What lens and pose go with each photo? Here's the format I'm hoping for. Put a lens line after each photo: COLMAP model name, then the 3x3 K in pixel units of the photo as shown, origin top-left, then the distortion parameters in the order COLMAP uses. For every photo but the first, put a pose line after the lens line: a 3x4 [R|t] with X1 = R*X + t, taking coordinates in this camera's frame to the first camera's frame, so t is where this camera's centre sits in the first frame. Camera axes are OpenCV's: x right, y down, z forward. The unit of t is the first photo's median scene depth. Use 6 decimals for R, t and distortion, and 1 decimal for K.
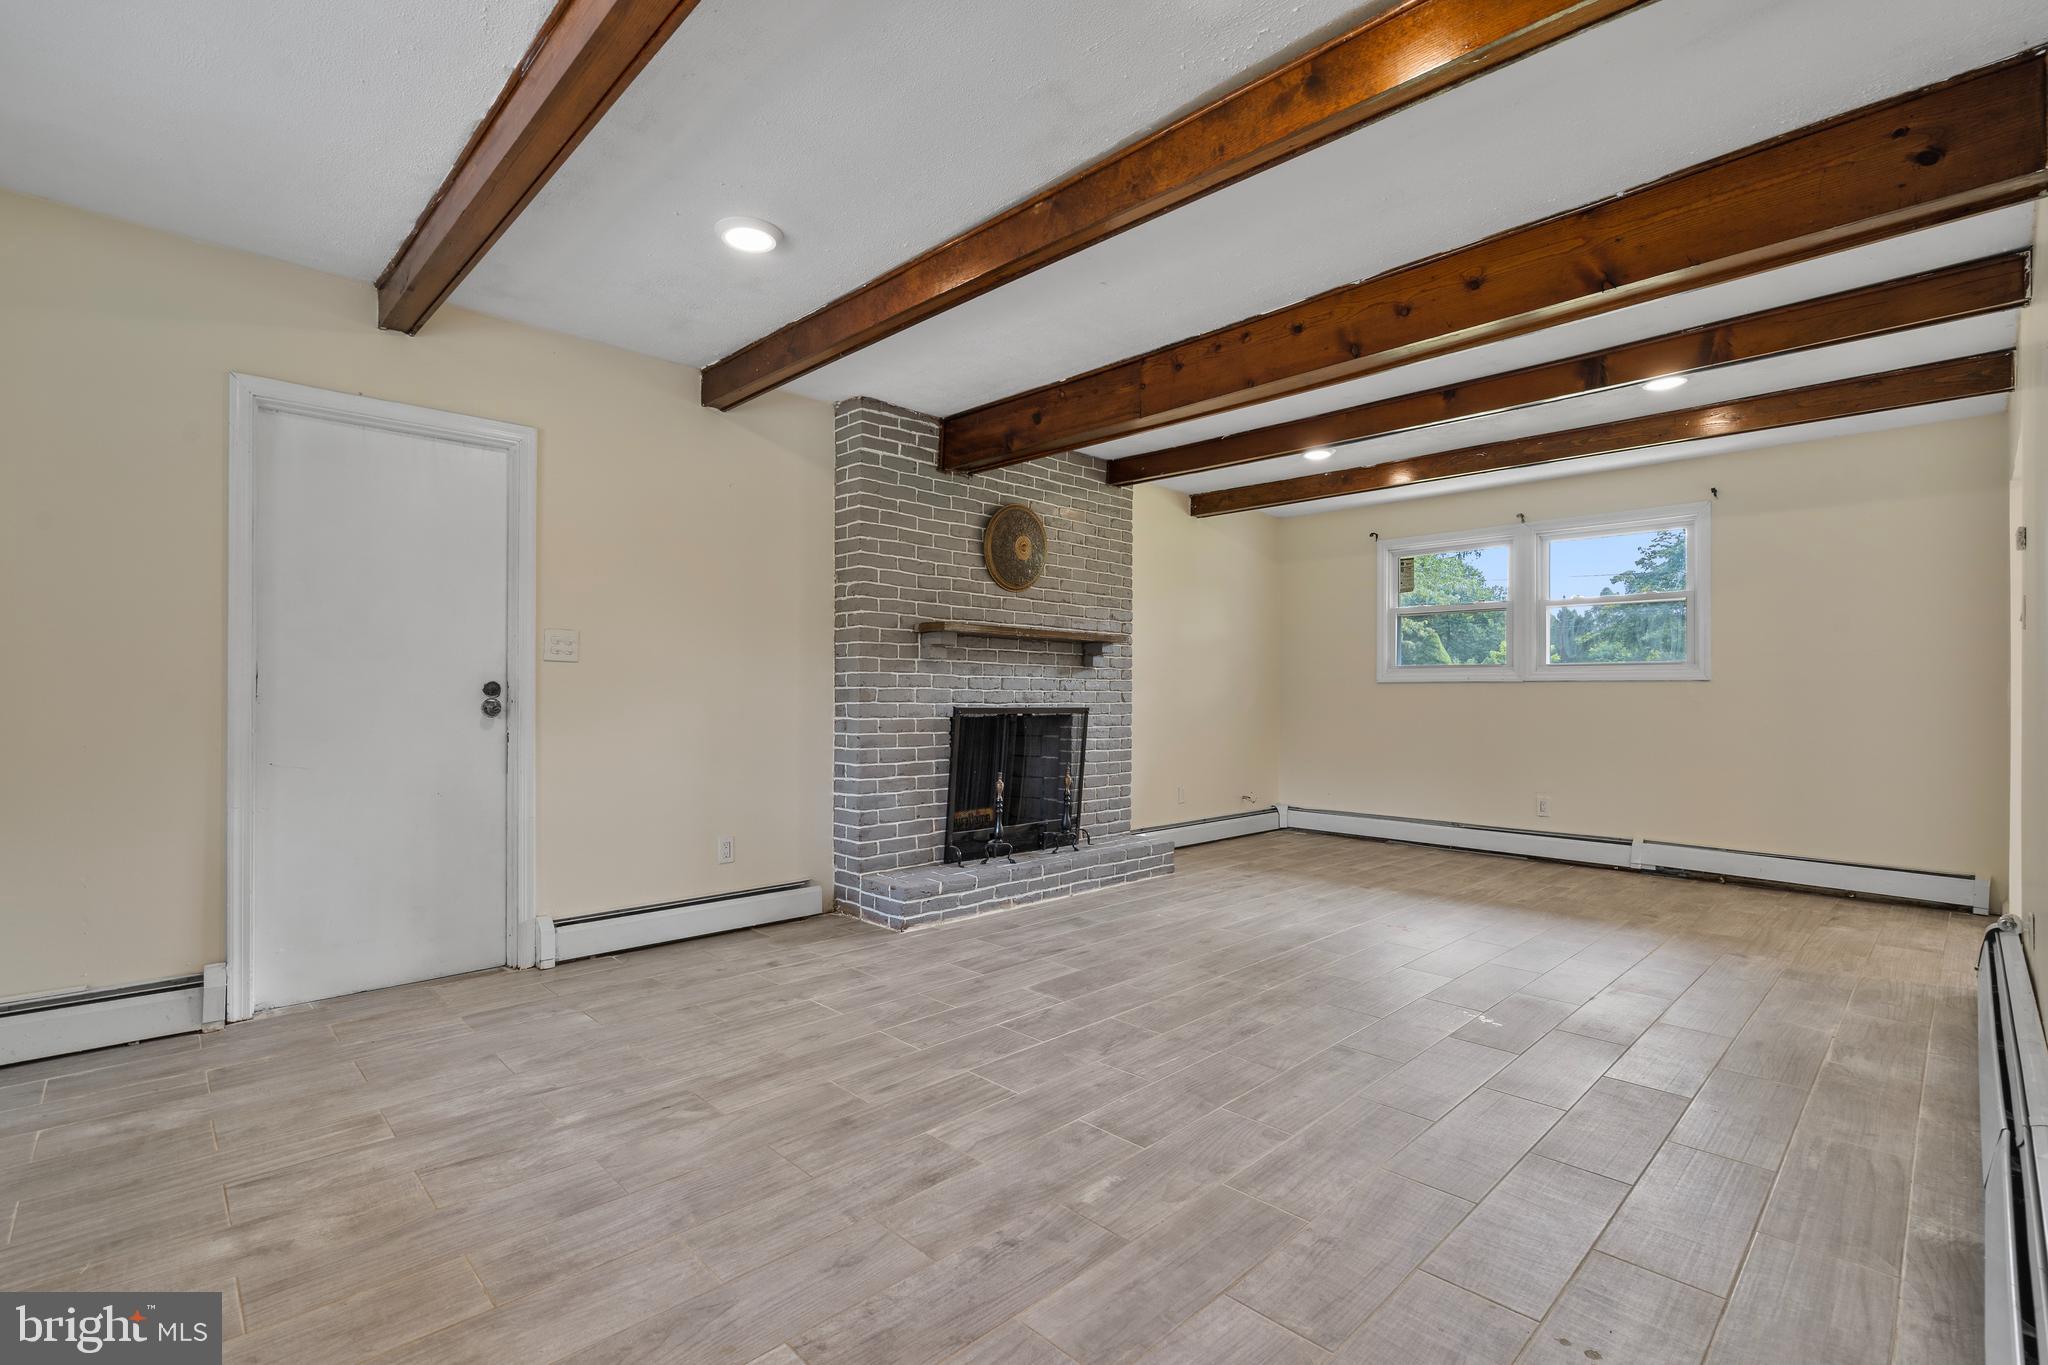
lens RADIAL K [[938.0, 0, 1024.0], [0, 938.0, 688.9], [0, 0, 1]] dist [-0.006363, 0.003512]
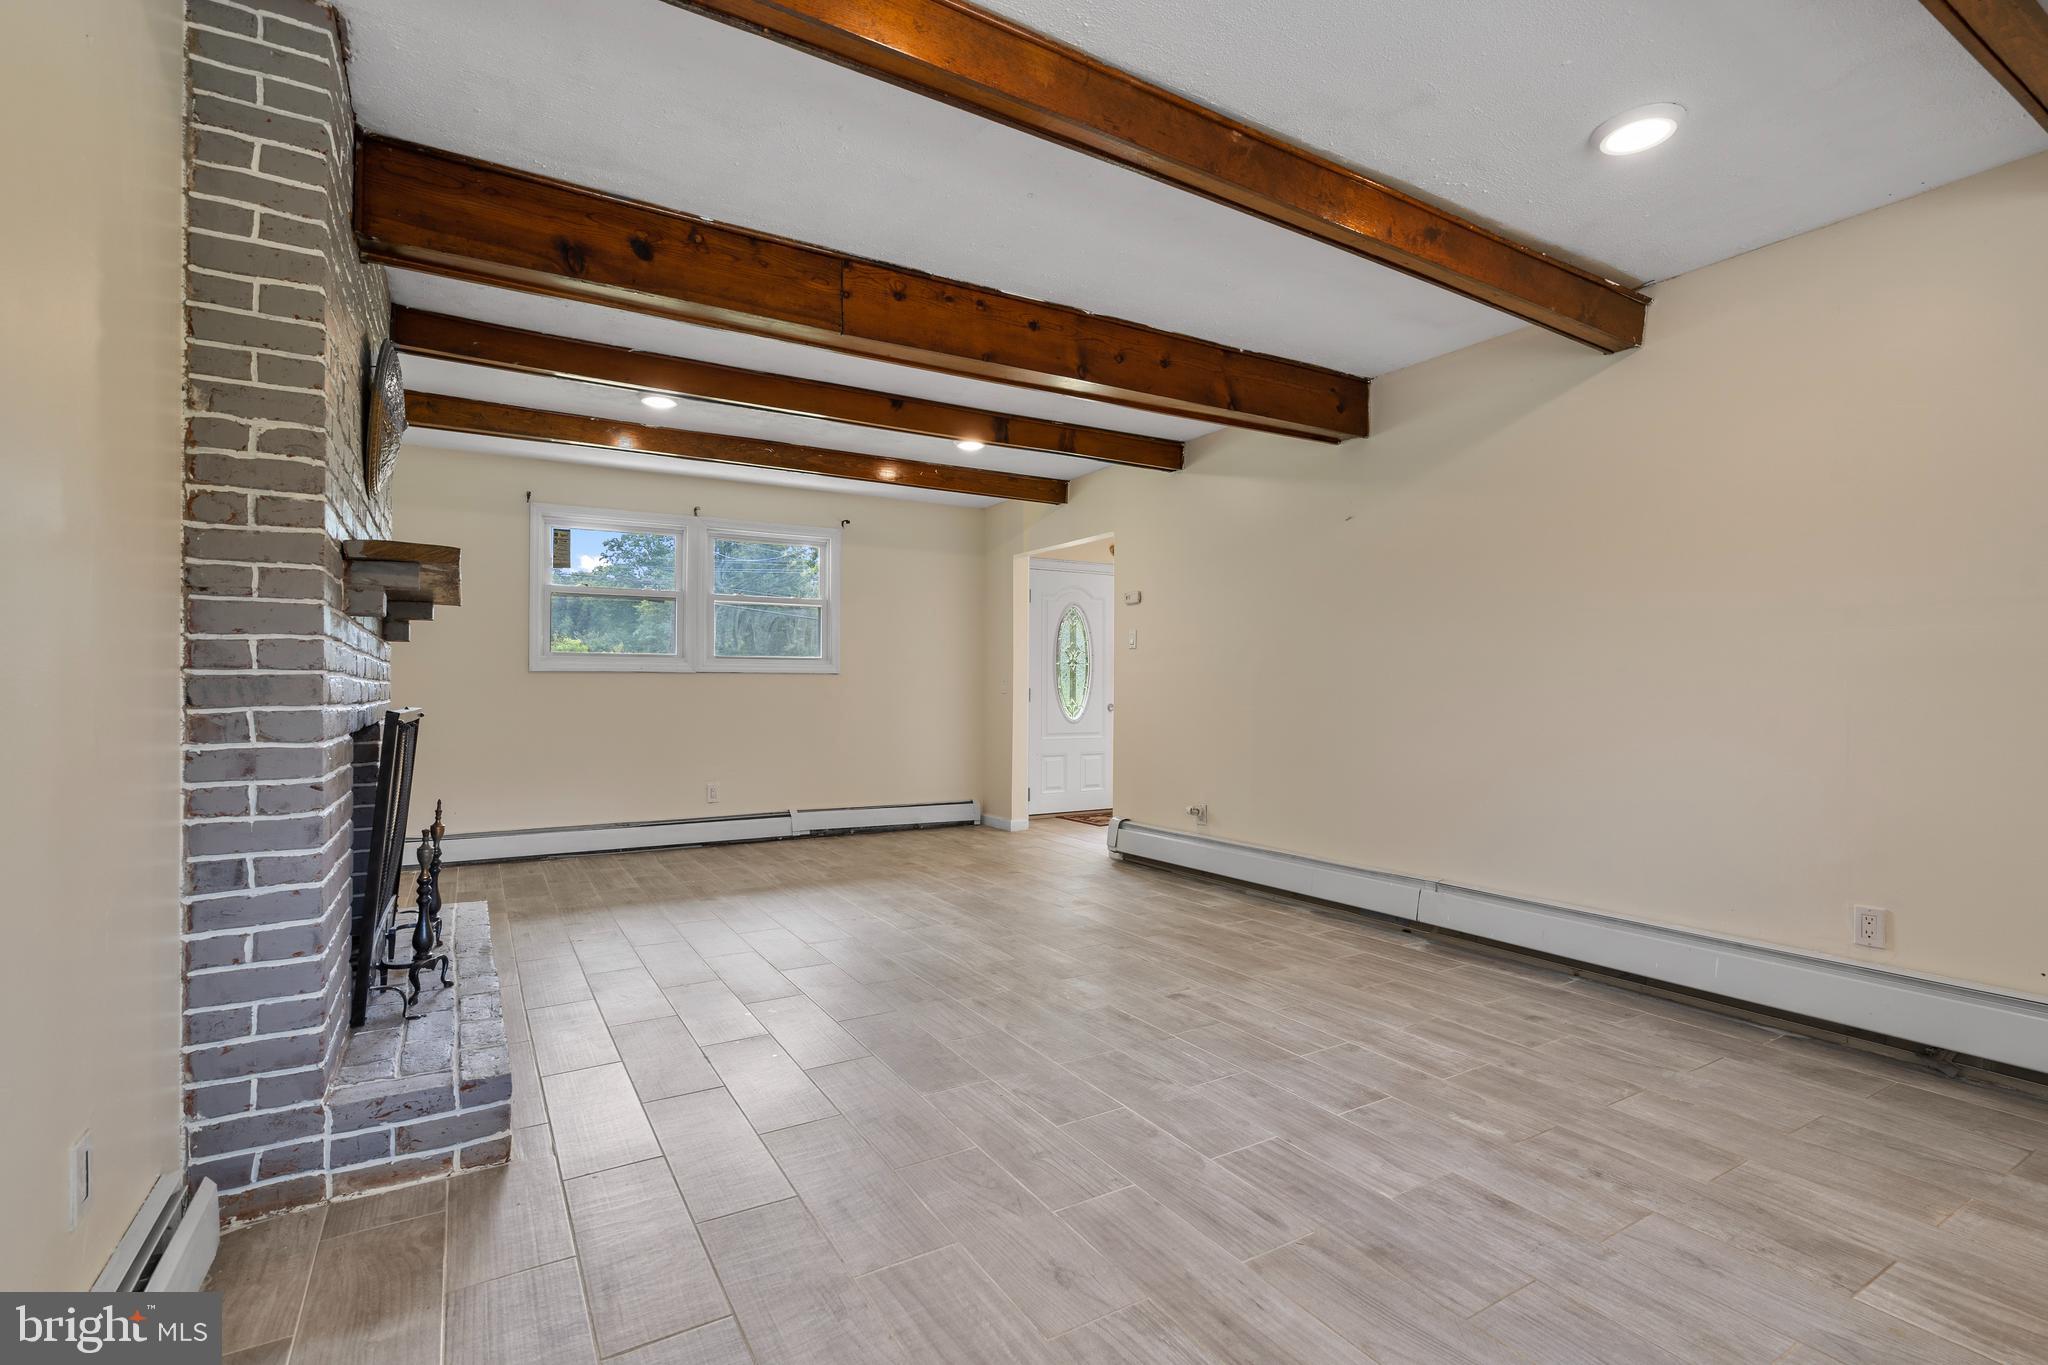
lens RADIAL K [[938.0, 0, 1029.7], [0, 938.0, 683.5], [0, 0, 1]] dist [-0.006363, 0.003512]
pose [[0.227217, 0.000948, 0.973844, -0.756922], [-0.007099, 0.999975, 0.000683, 0.001635], [-0.973818, -0.007068, 0.227218, 0.840961]]
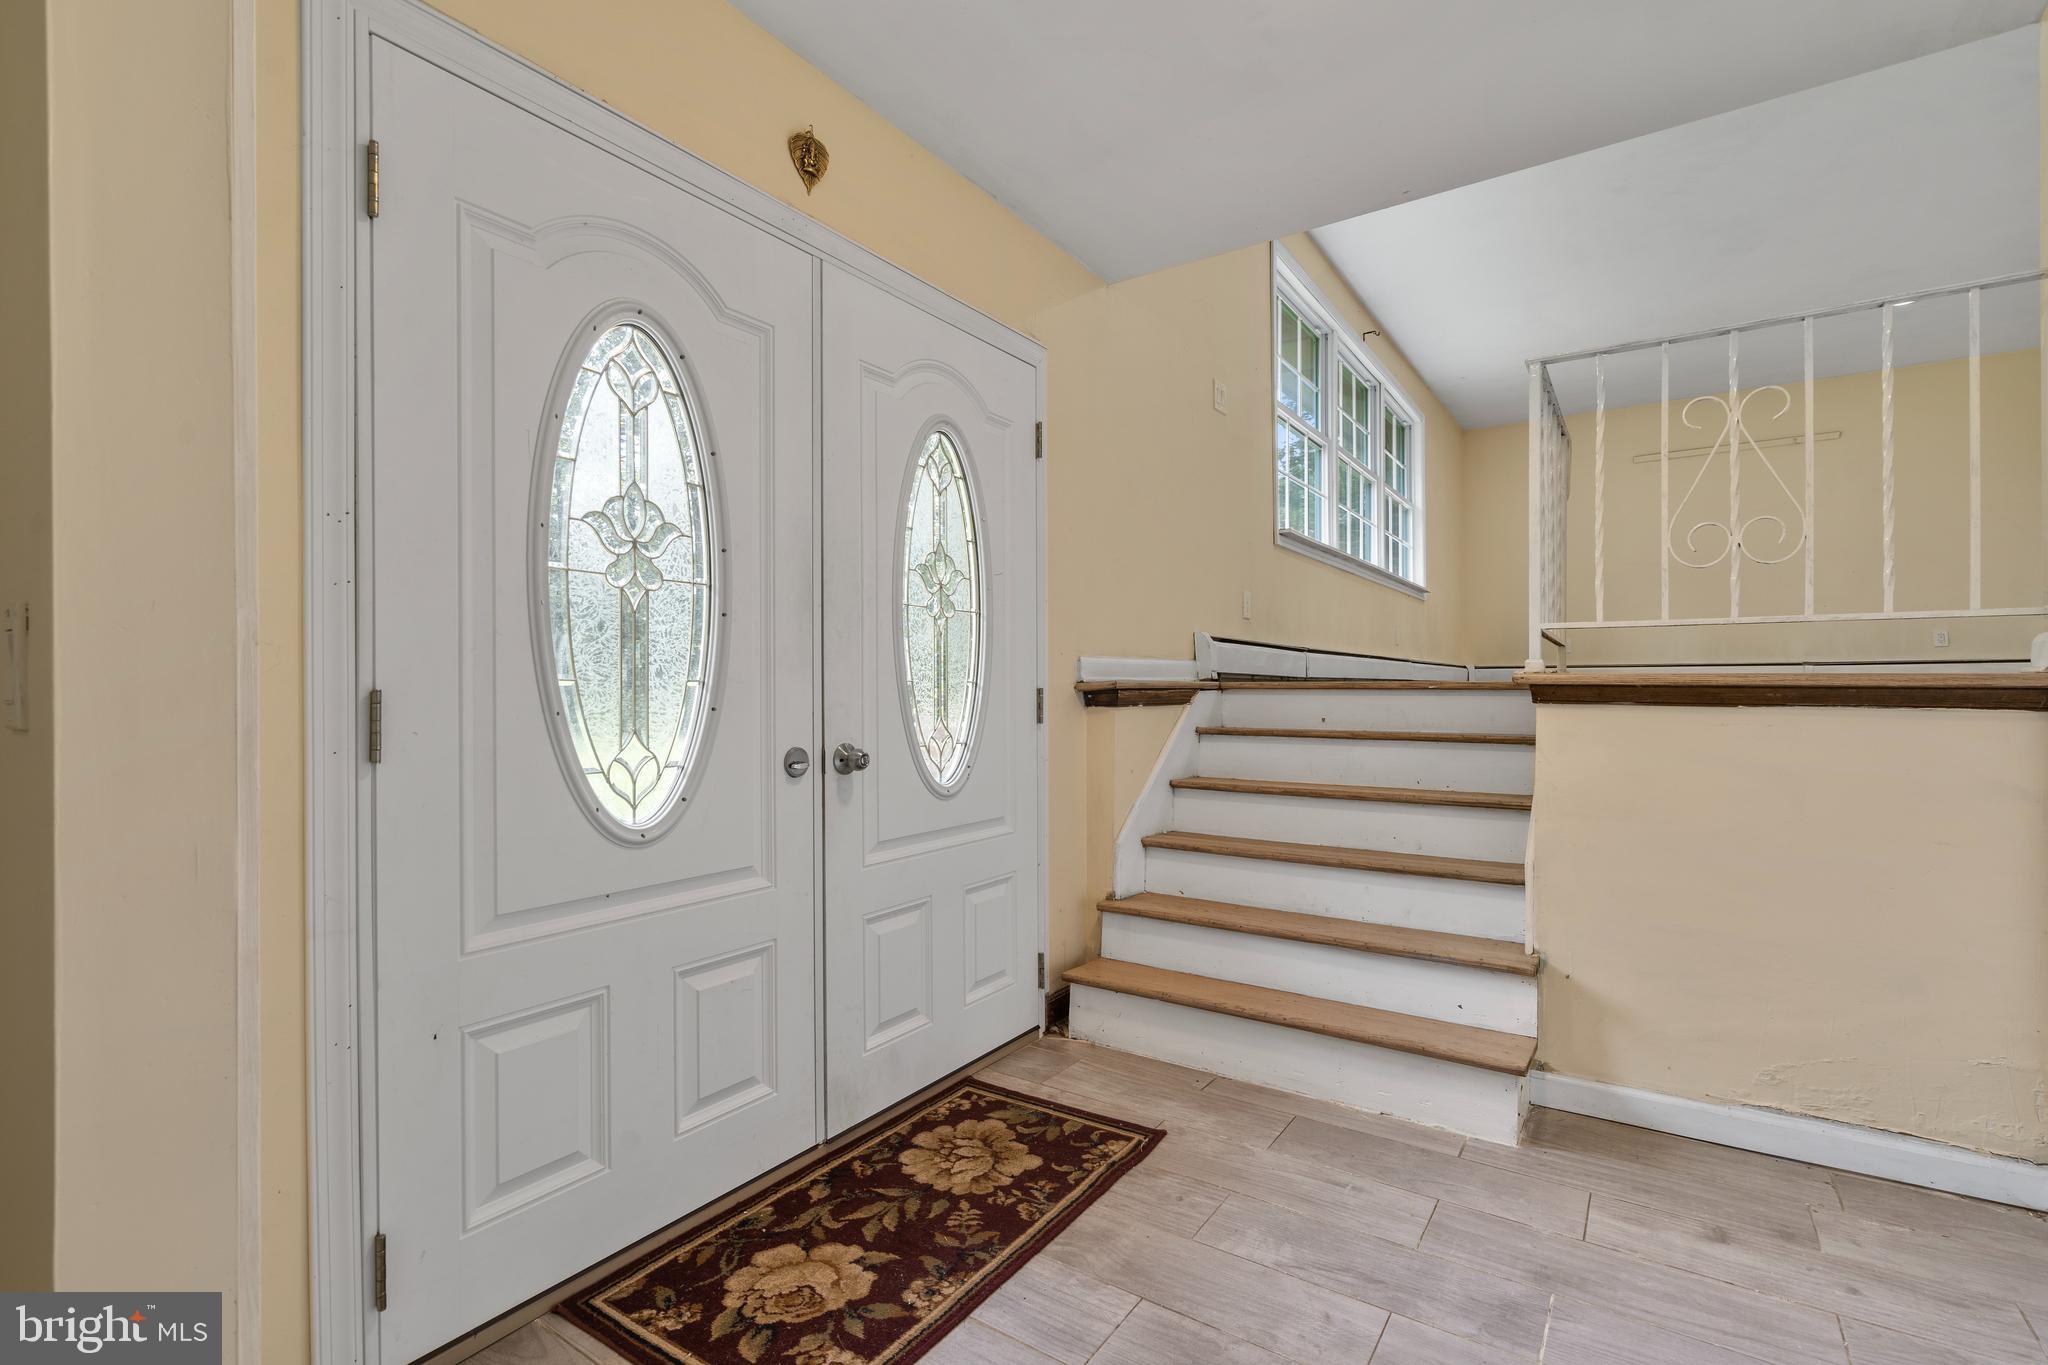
lens RADIAL K [[938.0, 0, 1022.8], [0, 938.0, 691.9], [0, 0, 1]] dist [-0.006363, 0.003512]
pose [[-0.195744, -0.009408, 0.980610, 1.175340], [-0.003214, 0.999955, 0.008952, 0.012125], [-0.980650, -0.001399, -0.195765, 1.190628]]
